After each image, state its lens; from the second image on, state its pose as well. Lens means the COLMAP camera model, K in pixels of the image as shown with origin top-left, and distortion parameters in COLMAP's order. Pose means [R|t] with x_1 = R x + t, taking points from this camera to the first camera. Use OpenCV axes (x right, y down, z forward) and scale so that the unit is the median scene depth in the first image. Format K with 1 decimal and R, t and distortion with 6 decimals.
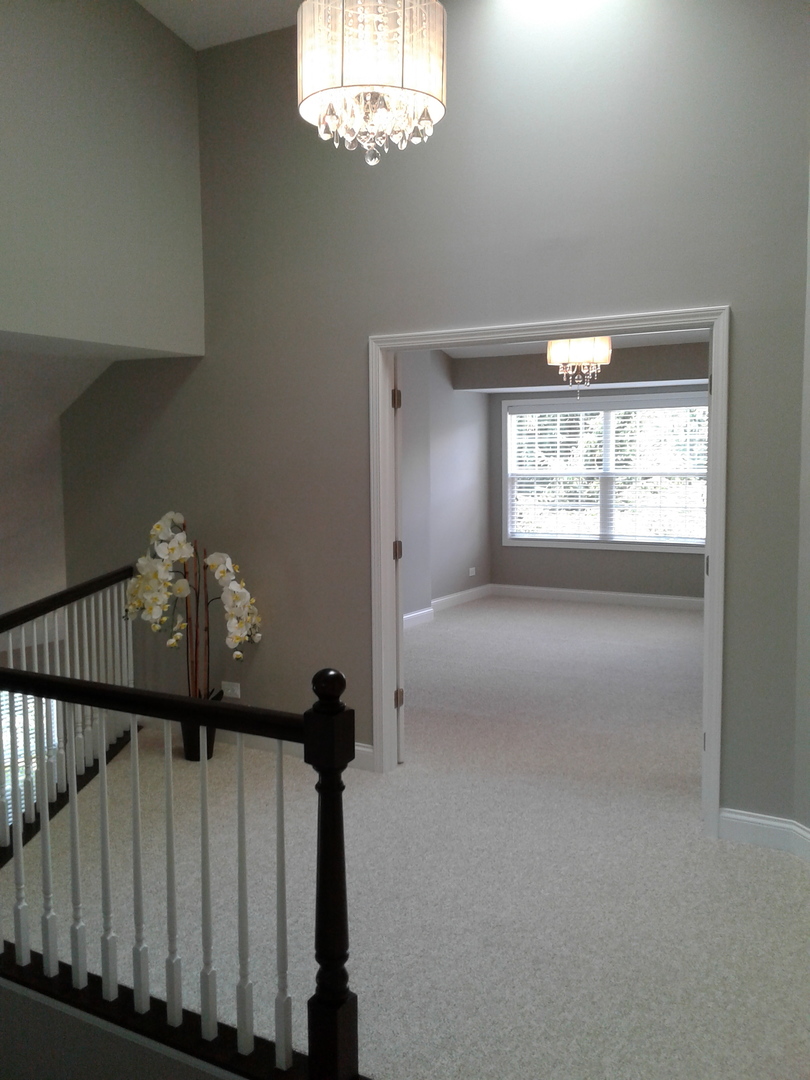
lens RADIAL K [[1005.9, 0, 404.4], [0, 1005.9, 537.9], [0, 0, 1]] dist [0.051092, 0.000000]
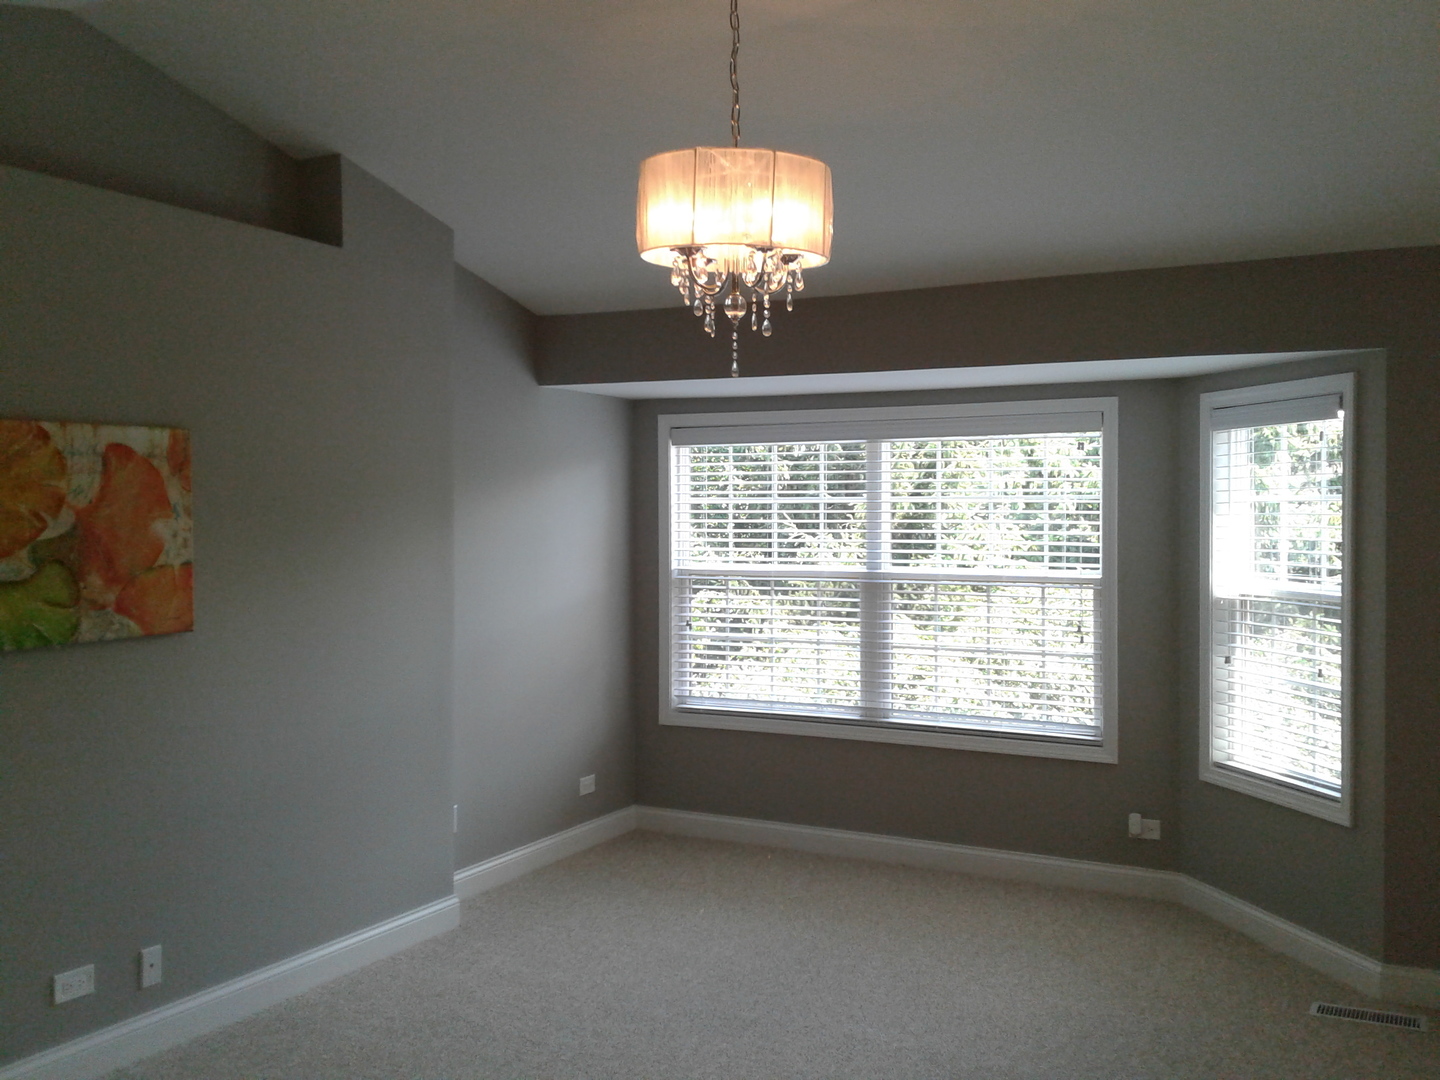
lens RADIAL K [[1341.2, 0, 721.2], [0, 1341.2, 539.3], [0, 0, 1]] dist [0.051092, 0.000000]
pose [[0.998755, 0.010706, 0.048720, 0.096292], [-0.007299, 0.997551, -0.069562, -0.035240], [-0.049345, 0.069119, 0.996387, 0.377523]]
